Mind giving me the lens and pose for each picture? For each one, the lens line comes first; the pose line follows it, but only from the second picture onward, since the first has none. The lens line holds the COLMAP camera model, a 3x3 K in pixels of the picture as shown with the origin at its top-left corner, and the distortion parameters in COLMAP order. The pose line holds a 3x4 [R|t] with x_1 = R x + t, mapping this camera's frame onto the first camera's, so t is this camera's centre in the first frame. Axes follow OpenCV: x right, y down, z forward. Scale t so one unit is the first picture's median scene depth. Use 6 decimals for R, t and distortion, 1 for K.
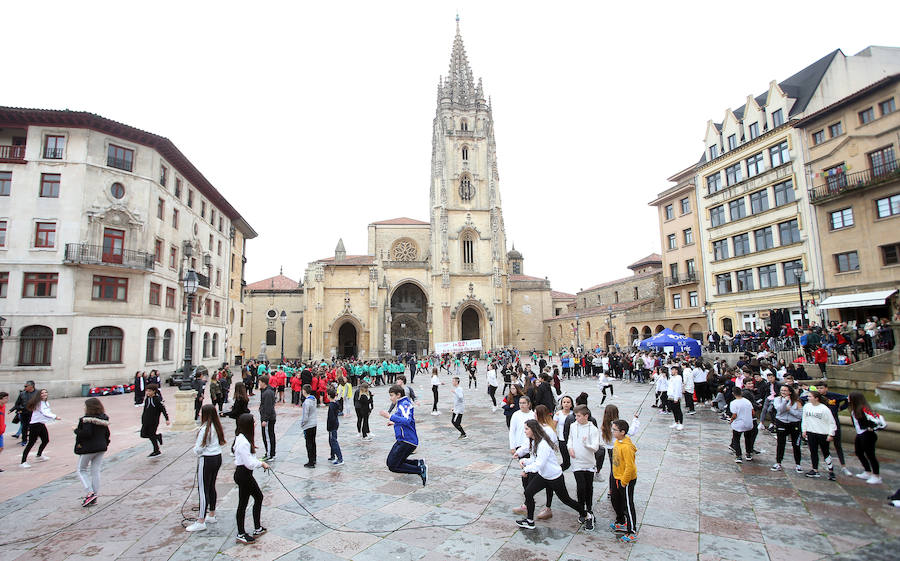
lens RADIAL K [[470.5, 0, 450.0], [0, 470.5, 280.5], [0, 0, 1]] dist [-0.002497, -0.000329]
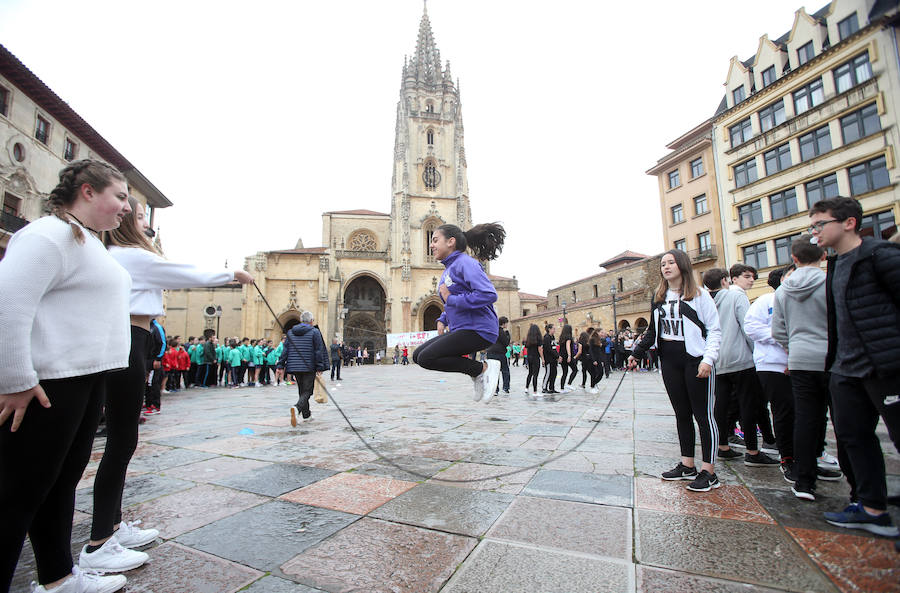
lens RADIAL K [[415.4, 0, 450.0], [0, 415.4, 296.5], [0, 0, 1]] dist [-0.029479, 0.019274]
pose [[0.996491, 0.016304, 0.082093, 0.009260], [-0.015466, 0.999822, -0.010841, 0.050830], [-0.082256, 0.009534, 0.996566, 0.202311]]
